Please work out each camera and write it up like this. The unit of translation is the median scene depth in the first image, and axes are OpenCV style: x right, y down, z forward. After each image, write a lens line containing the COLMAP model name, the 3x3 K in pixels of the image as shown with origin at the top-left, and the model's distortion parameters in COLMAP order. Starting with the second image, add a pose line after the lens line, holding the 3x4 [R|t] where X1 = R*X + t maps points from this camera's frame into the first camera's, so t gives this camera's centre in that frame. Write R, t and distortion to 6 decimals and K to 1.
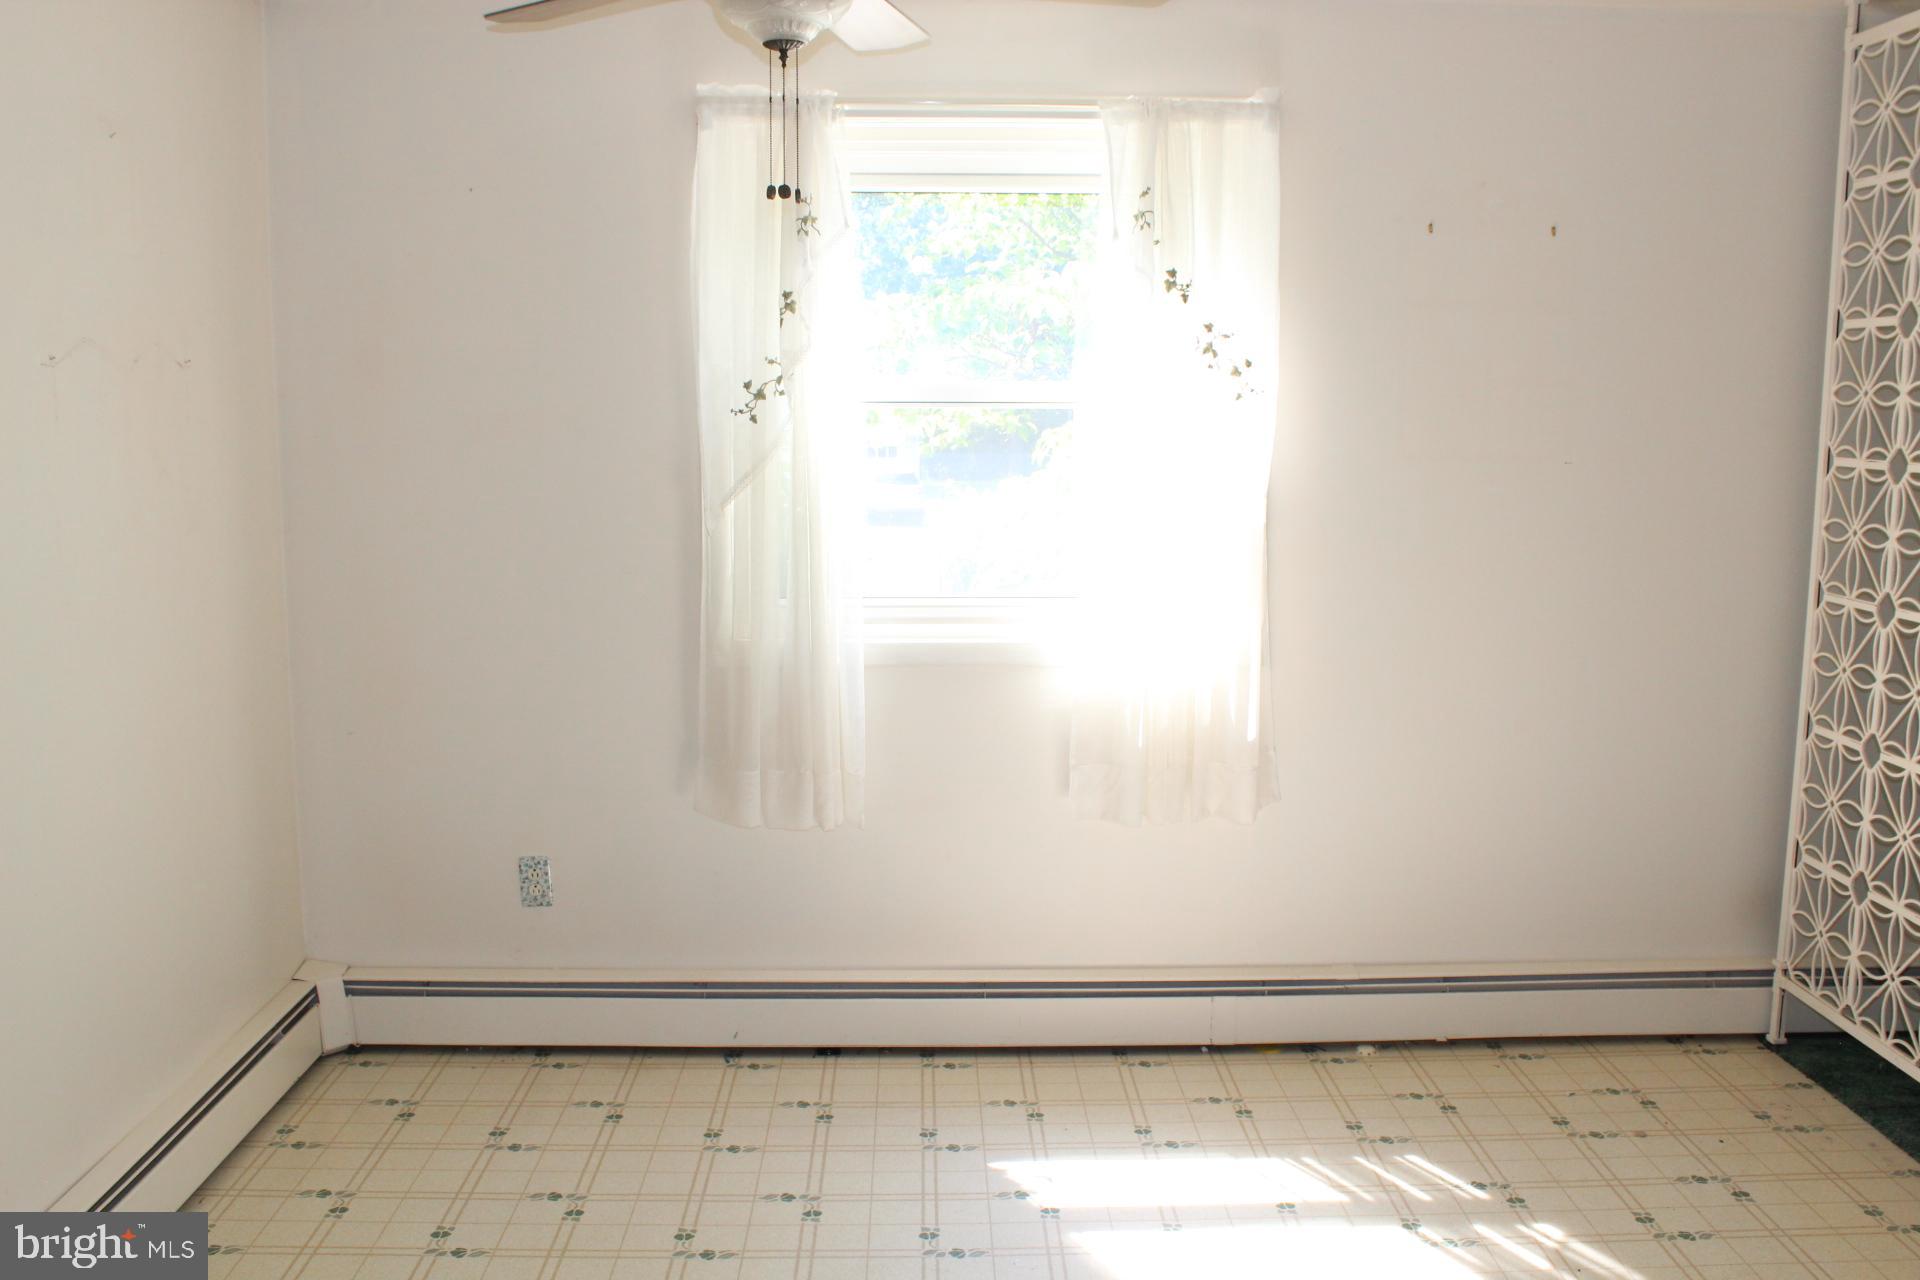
lens RADIAL K [[1791.8, 0, 960.0], [0, 1791.8, 640.0], [0, 0, 1]] dist [-0.102318, 0.006826]
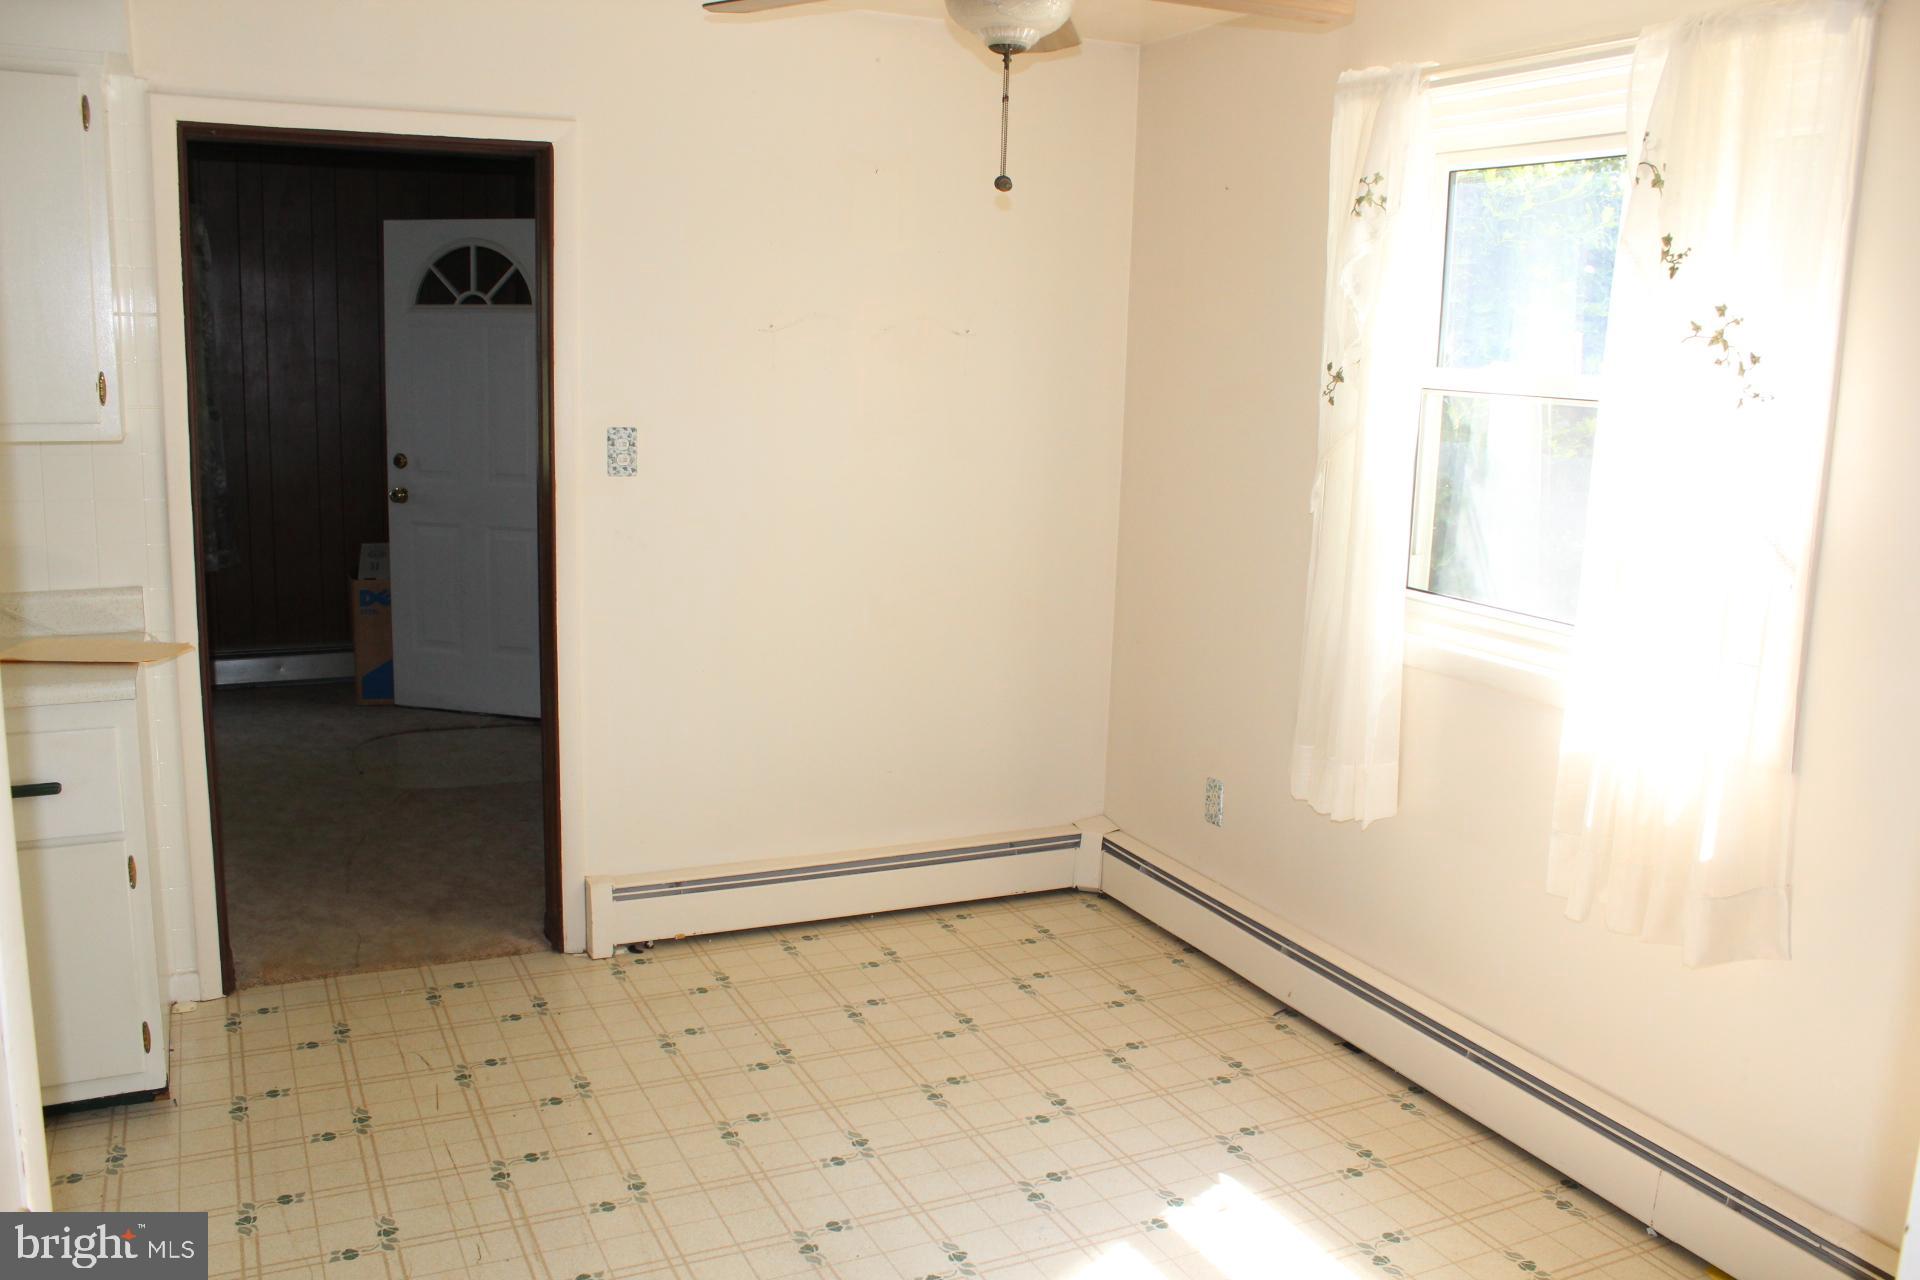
lens RADIAL K [[1601.4, 0, 960.0], [0, 1601.4, 640.0], [0, 0, 1]] dist [-0.161759, 0.167324]
pose [[0.415381, 0.177229, -0.892216, 0.625619], [-0.155485, 0.980235, 0.122325, -0.068743], [0.896261, 0.087914, 0.434727, 0.439840]]
